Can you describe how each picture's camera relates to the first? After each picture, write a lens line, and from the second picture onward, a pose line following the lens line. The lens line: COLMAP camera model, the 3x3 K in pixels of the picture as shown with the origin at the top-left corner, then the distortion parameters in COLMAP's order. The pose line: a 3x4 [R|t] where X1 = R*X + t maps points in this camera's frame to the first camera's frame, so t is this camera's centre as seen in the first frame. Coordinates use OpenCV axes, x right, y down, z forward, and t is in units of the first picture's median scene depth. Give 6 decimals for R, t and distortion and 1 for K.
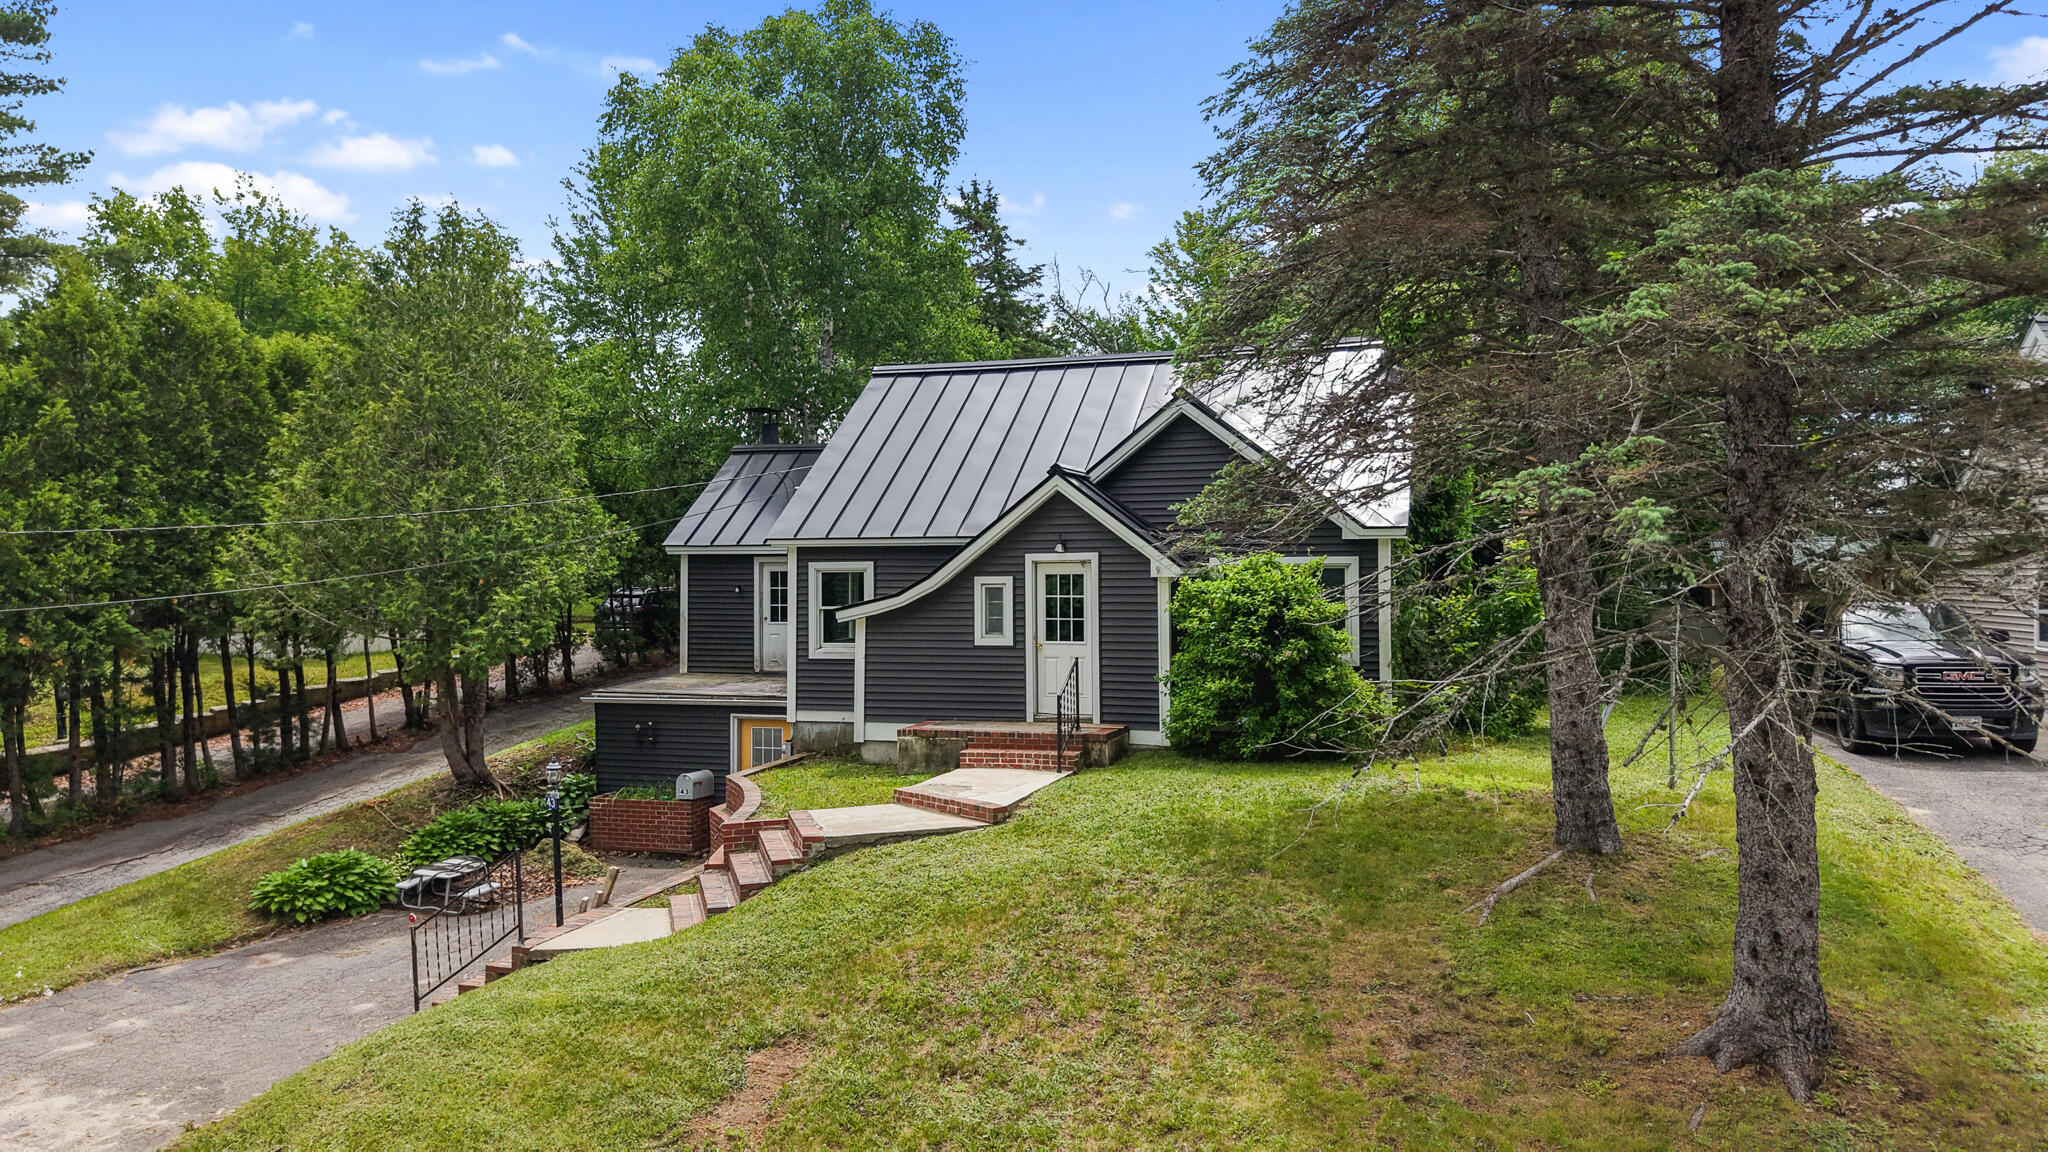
lens RADIAL K [[1382.3, 0, 1014.3], [0, 1382.3, 564.3], [0, 0, 1]] dist [0.007088, -0.004304]
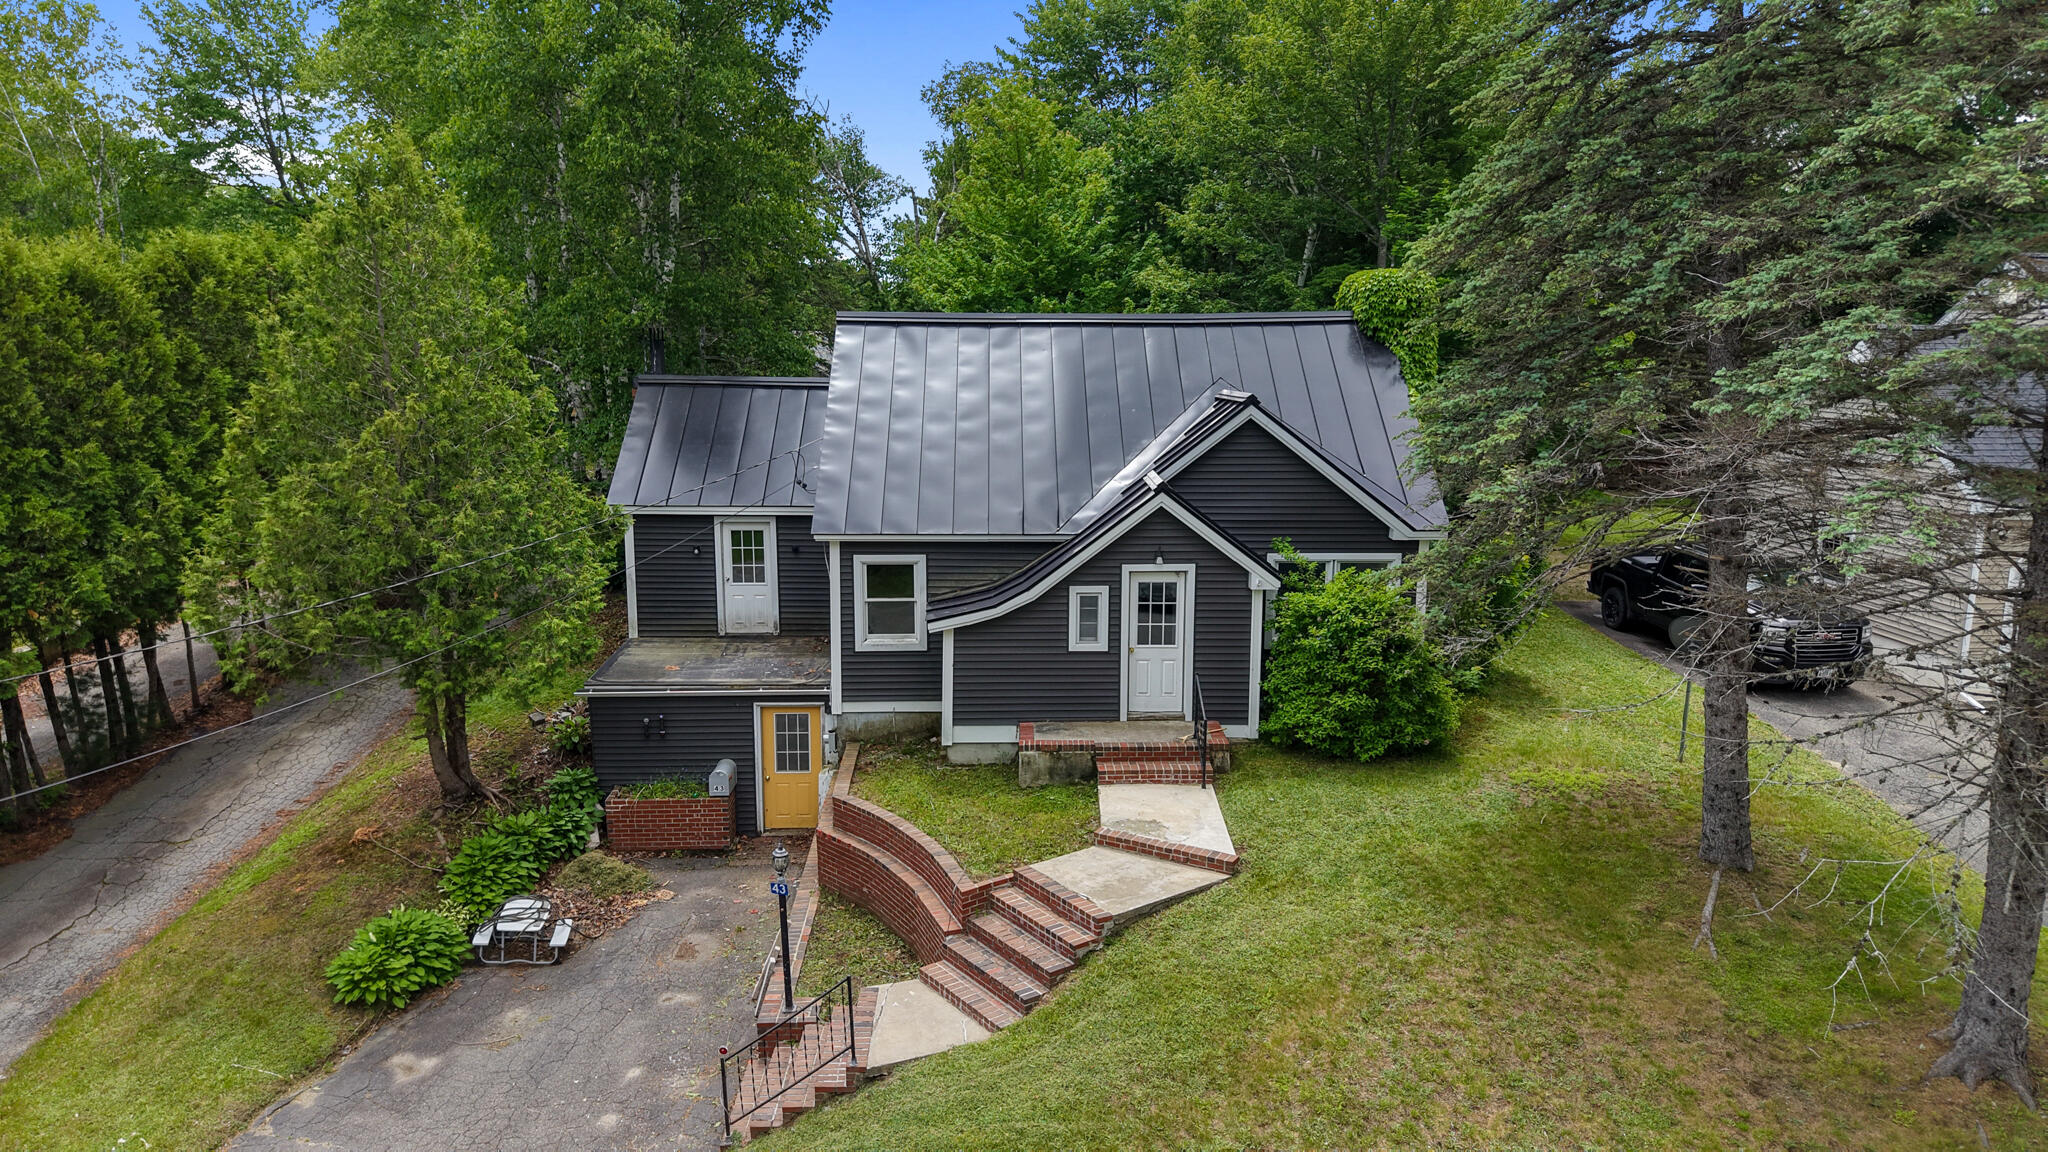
lens RADIAL K [[1382.3, 0, 1011.6], [0, 1382.3, 581.5], [0, 0, 1]] dist [0.007088, -0.004304]
pose [[0.942460, -0.055931, 0.329608, -0.411662], [-0.010125, 0.980679, 0.195361, -0.196141], [-0.334167, -0.187457, 0.923684, 0.071377]]
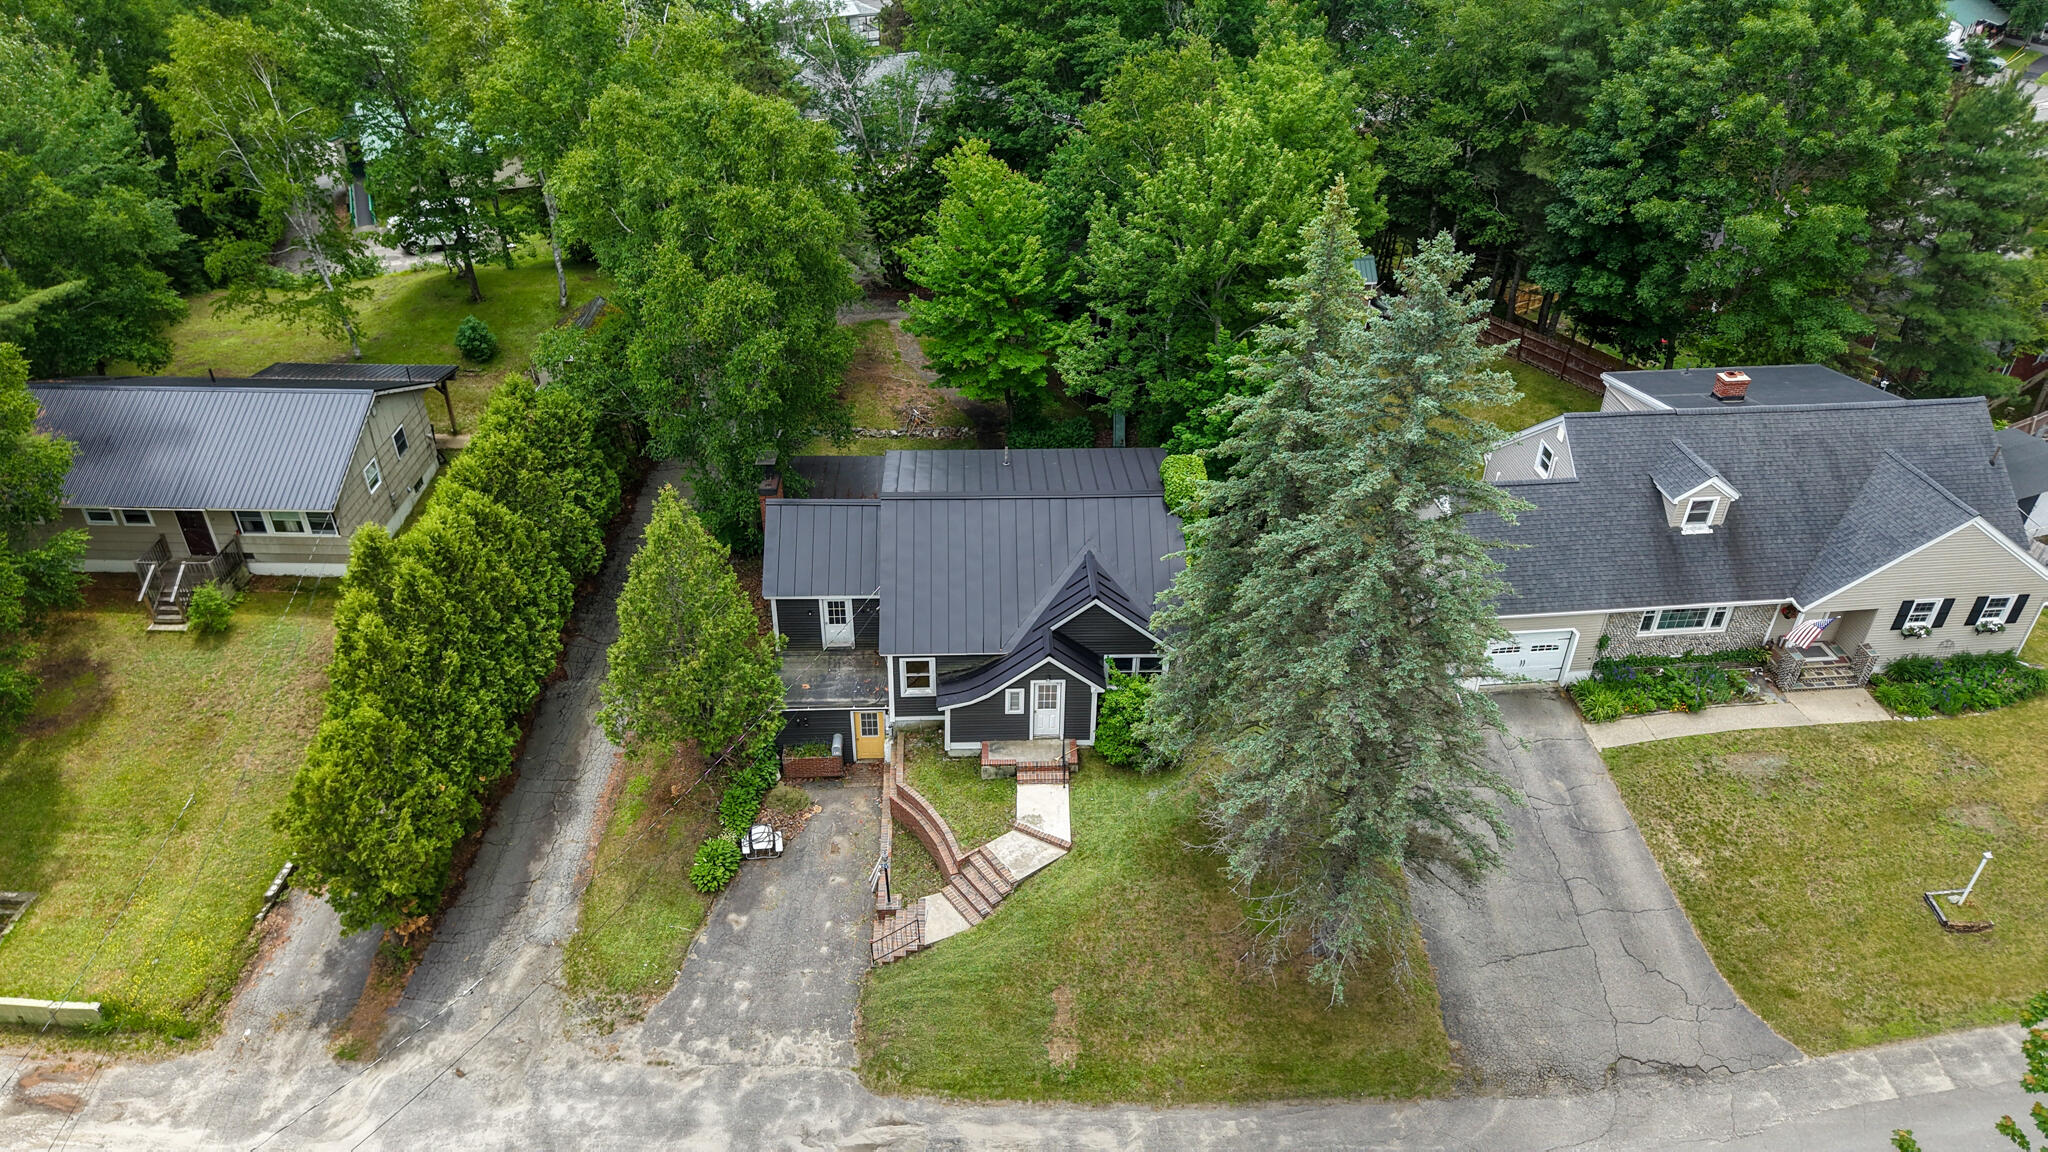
lens RADIAL K [[1382.3, 0, 1026.6], [0, 1382.3, 568.4], [0, 0, 1]] dist [0.007088, -0.004304]
pose [[0.932642, -0.190390, 0.306482, -0.628122], [-0.025156, 0.813062, 0.581633, -1.410682], [-0.359926, -0.550165, 0.753506, -0.532171]]
